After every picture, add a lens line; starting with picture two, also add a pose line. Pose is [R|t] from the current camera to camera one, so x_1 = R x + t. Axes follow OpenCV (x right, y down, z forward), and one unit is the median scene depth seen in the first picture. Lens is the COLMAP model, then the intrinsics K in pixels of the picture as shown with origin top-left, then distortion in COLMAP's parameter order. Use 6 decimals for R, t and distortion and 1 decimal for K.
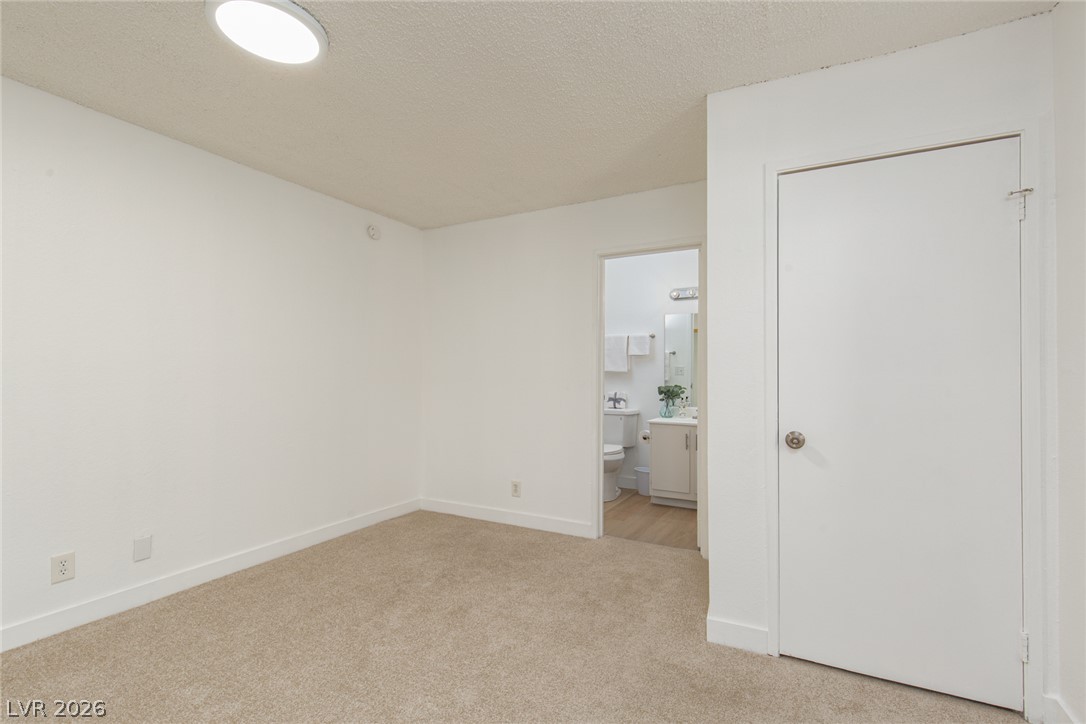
lens RADIAL K [[490.9, 0, 543.0], [0, 490.9, 362.0], [0, 0, 1]] dist [0.001893, 0.000041]
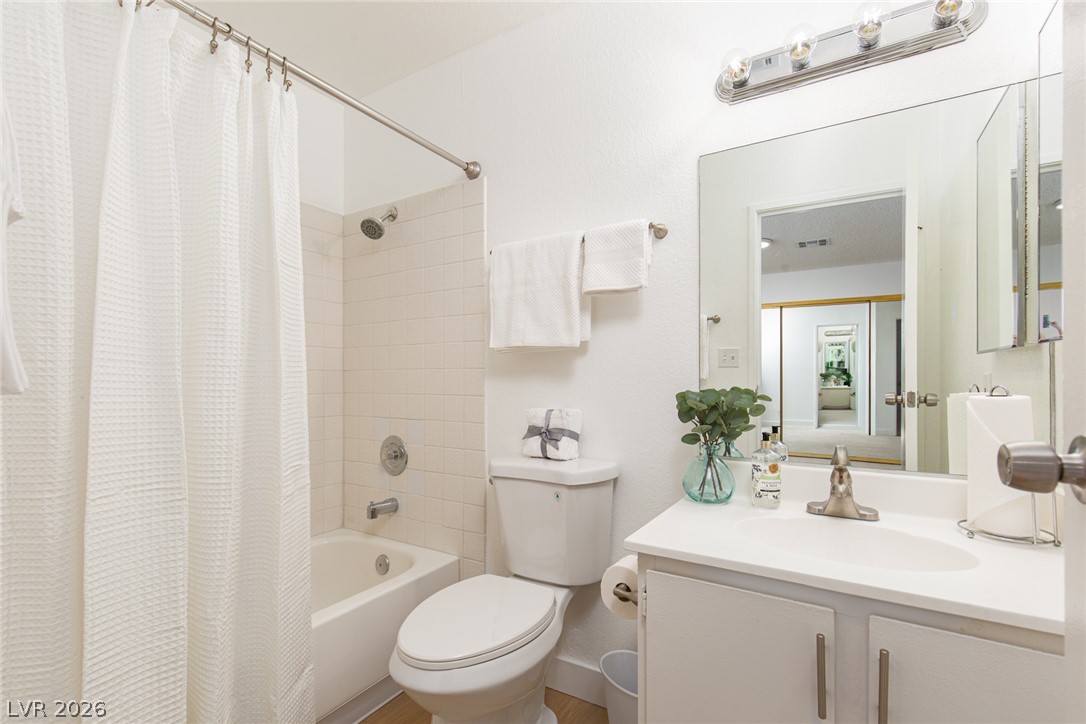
lens RADIAL K [[495.3, 0, 561.2], [0, 495.3, 371.9], [0, 0, 1]] dist [0.003534, -0.000114]
pose [[0.999689, -0.003642, -0.024655, 0.167120], [0.003818, 0.999968, 0.007095, 0.034616], [0.024628, -0.007187, 0.999671, 0.682154]]
